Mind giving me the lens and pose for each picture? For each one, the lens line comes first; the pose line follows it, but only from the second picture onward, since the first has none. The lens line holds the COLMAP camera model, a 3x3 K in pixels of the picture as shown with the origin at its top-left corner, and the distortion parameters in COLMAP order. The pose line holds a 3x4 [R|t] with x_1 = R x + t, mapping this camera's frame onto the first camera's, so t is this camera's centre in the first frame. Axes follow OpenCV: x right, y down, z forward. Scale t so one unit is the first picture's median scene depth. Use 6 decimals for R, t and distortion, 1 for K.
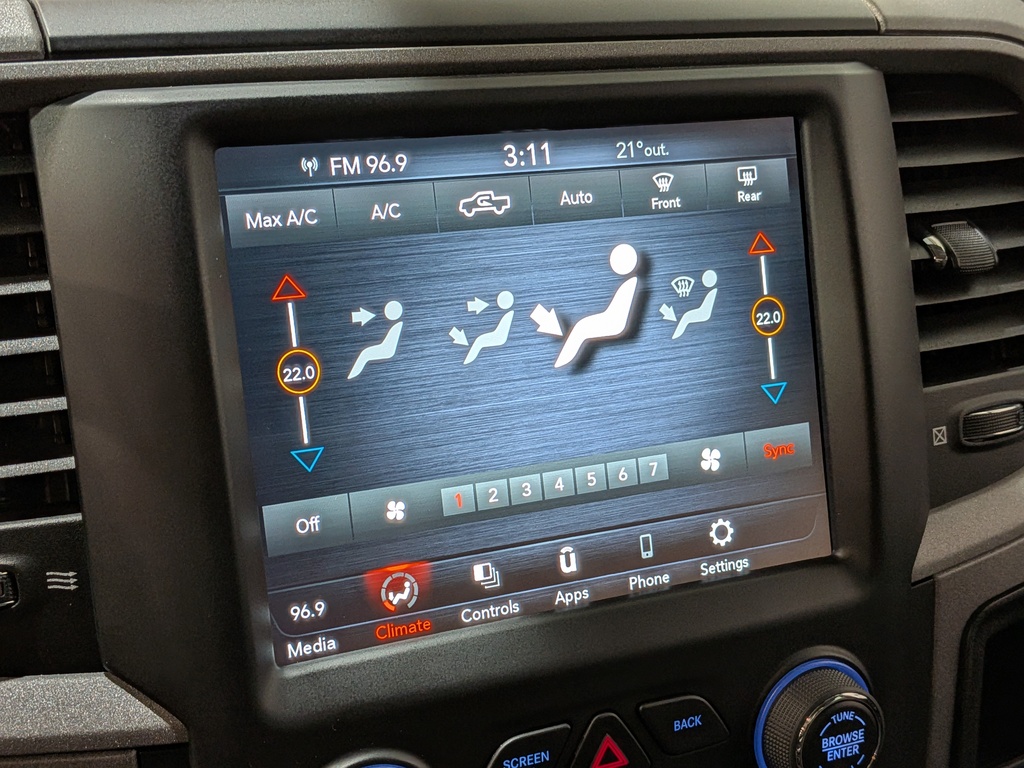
lens RADIAL K [[1552.5, 0, 502.7], [0, 1552.5, 407.2], [0, 0, 1]] dist [0.057779, 0.000000]
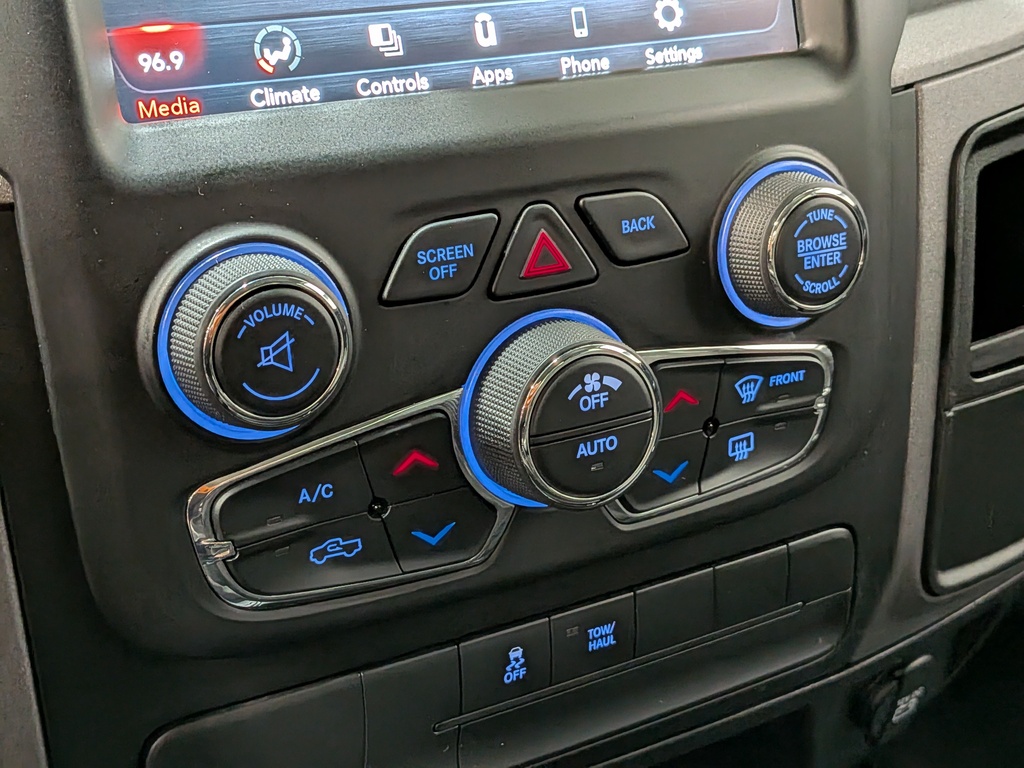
lens RADIAL K [[1552.5, 0, 536.6], [0, 1552.5, 347.2], [0, 0, 1]] dist [0.057779, 0.000000]
pose [[0.997534, -0.054321, 0.044433, 0.023814], [0.053506, 0.998380, 0.019338, 0.259357], [-0.045411, -0.016913, 0.998825, 0.169557]]
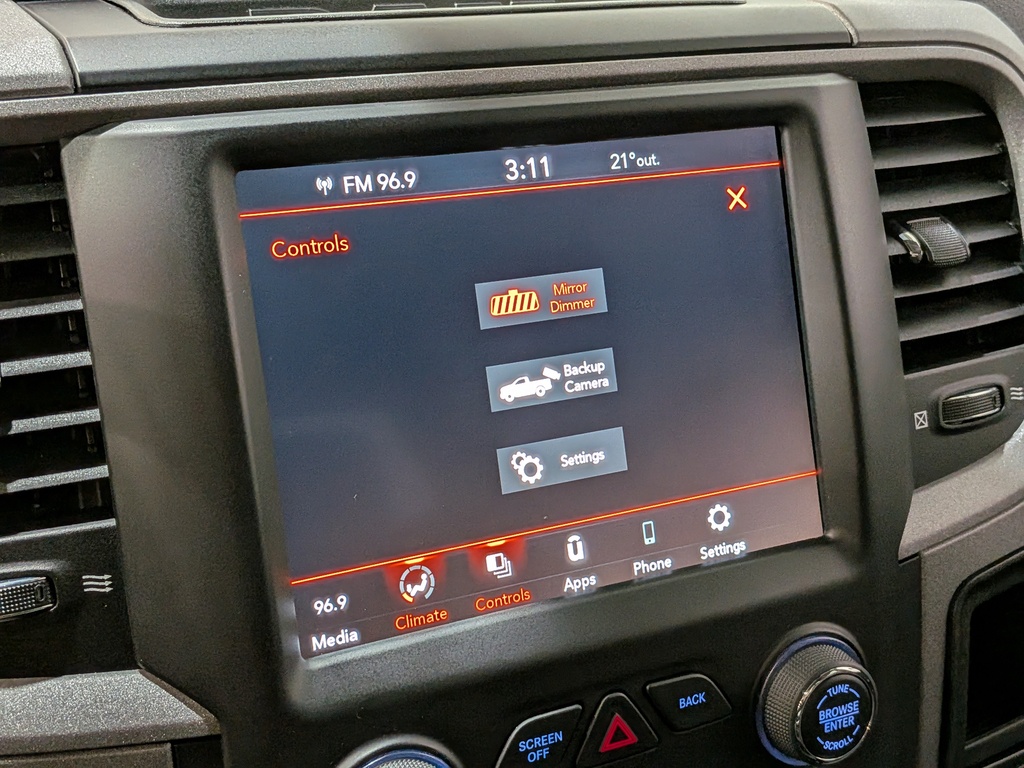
lens RADIAL K [[1552.5, 0, 547.1], [0, 1552.5, 338.9], [0, 0, 1]] dist [0.057779, 0.000000]
pose [[0.999199, -0.024119, 0.031920, -0.007521], [0.025101, 0.999212, -0.030750, -0.012321], [-0.031153, 0.031527, 0.999017, -0.061277]]
